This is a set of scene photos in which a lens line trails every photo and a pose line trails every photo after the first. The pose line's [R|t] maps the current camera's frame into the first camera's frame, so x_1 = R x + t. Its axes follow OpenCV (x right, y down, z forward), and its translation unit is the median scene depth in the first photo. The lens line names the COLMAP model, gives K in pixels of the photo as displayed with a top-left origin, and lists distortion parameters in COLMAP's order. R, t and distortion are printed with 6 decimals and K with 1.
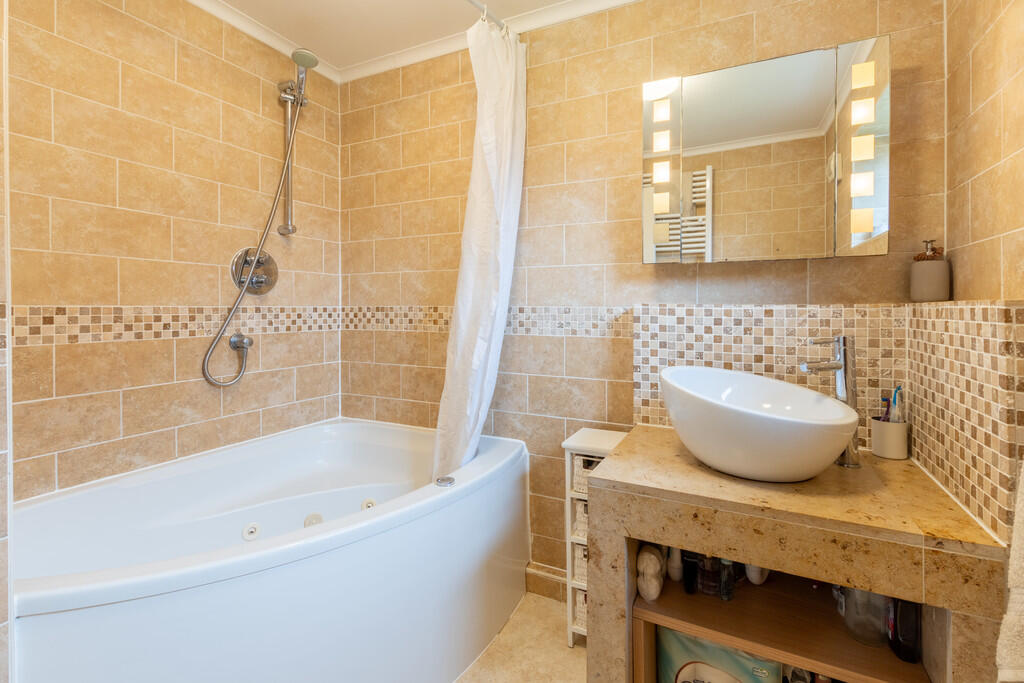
lens RADIAL K [[465.0, 0, 512.2], [0, 465.0, 305.2], [0, 0, 1]] dist [0.002267, 0.000282]
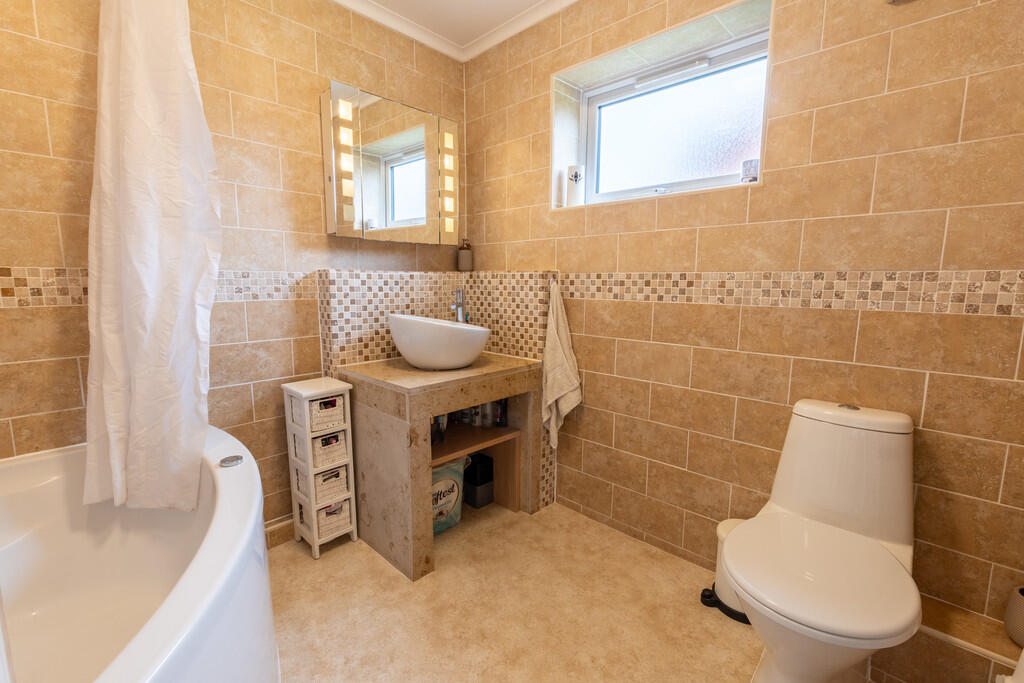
lens RADIAL K [[465.0, 0, 512.0], [0, 465.0, 341.5], [0, 0, 1]] dist [0.001380, 0.000124]
pose [[0.271507, -0.129074, 0.953742, -0.785402], [-0.007481, 0.990653, 0.136199, 0.014801], [-0.962407, -0.044114, 0.268004, 0.216988]]
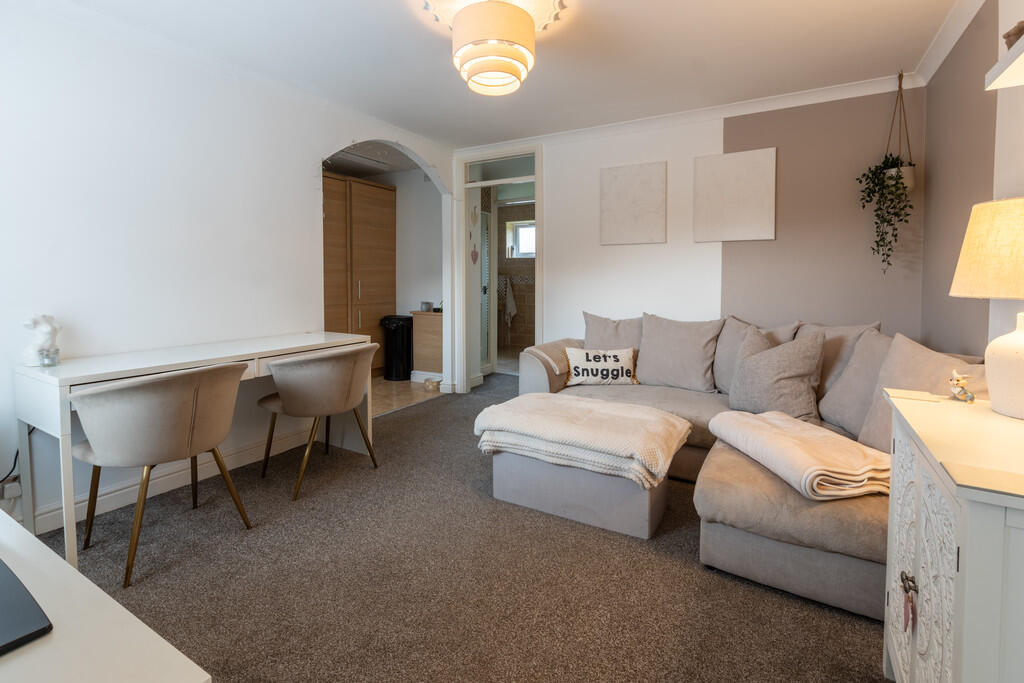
lens RADIAL K [[465.0, 0, 512.0], [0, 465.0, 341.5], [0, 0, 1]] dist [0.001380, 0.000124]
pose [[0.063910, -0.136781, 0.988538, -4.338468], [-0.000398, 0.990559, 0.137087, 0.012143], [-0.997956, -0.009155, 0.063252, 0.120527]]
